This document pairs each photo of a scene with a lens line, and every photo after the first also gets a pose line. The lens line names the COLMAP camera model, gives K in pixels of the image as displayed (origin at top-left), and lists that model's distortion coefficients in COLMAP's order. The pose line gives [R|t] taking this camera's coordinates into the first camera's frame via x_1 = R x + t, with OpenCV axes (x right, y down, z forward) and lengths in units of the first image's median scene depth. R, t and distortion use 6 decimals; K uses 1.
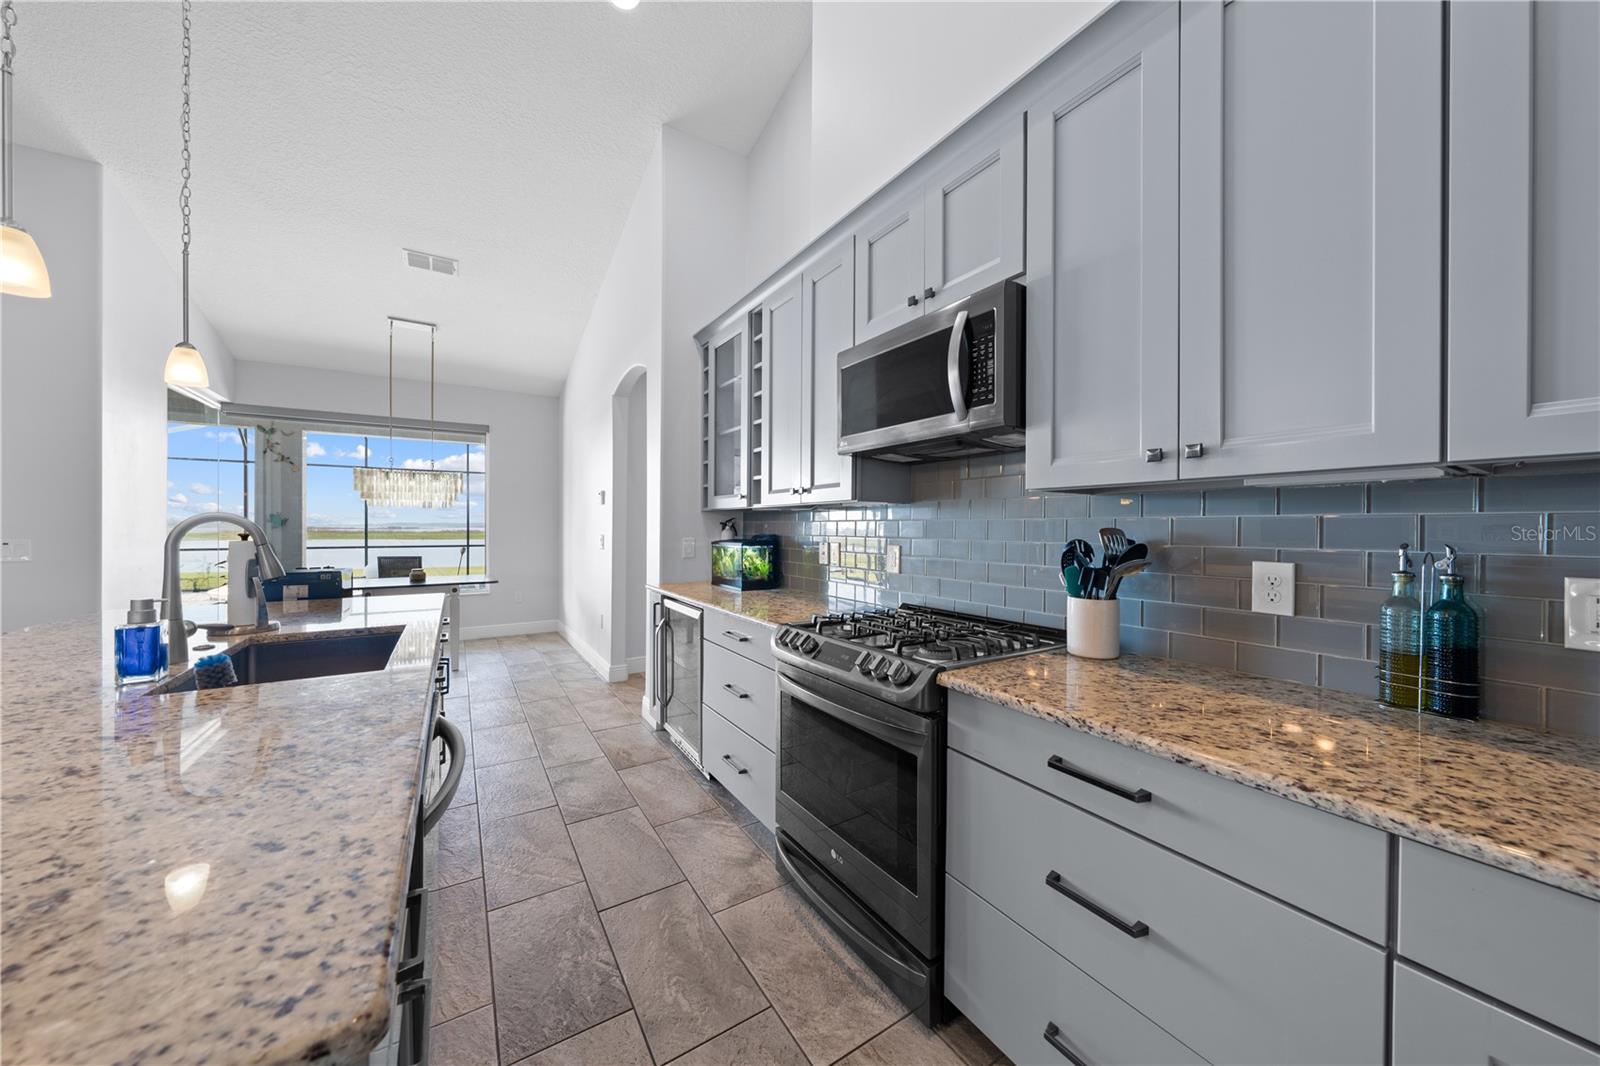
lens RADIAL K [[537.4, 0, 800.5], [0, 537.4, 530.6], [0, 0, 1]] dist [-0.003701, 0.000514]
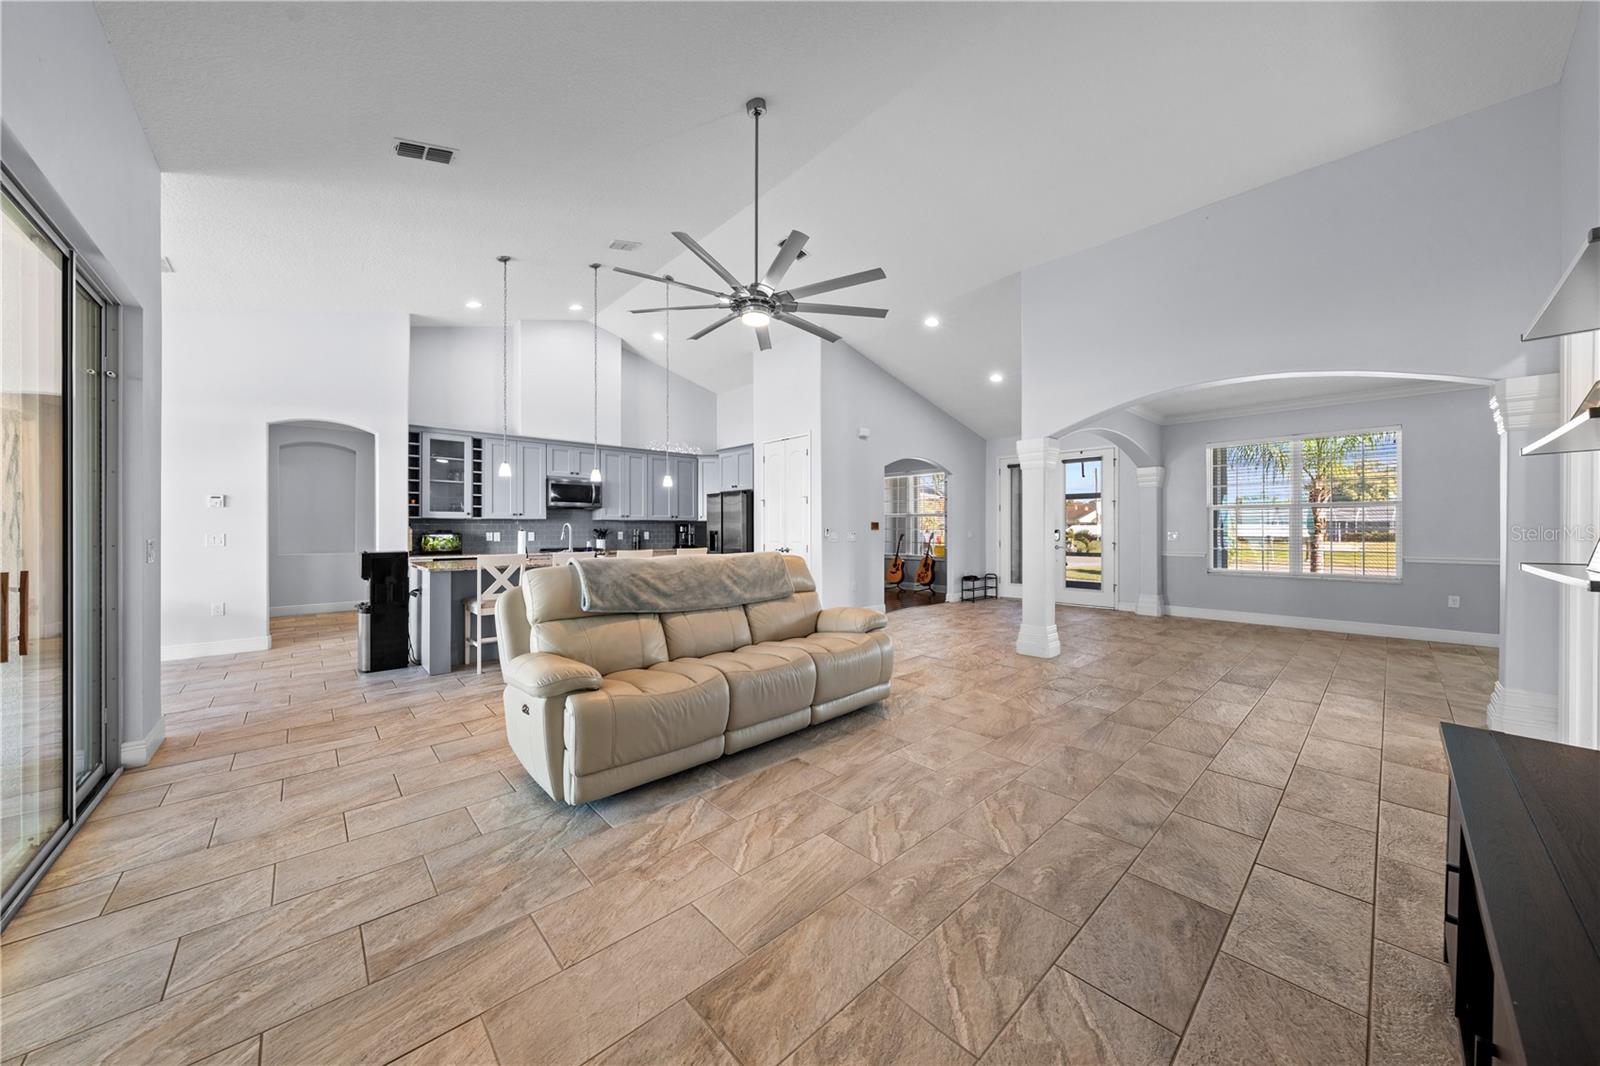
lens RADIAL K [[537.4, 0, 803.9], [0, 537.4, 527.5], [0, 0, 1]] dist [-0.003701, 0.000514]
pose [[-0.167988, -0.002662, 0.985785, -4.033253], [0.007919, 0.999960, 0.004050, -0.001797], [-0.985757, 0.008487, -0.167960, -0.082934]]
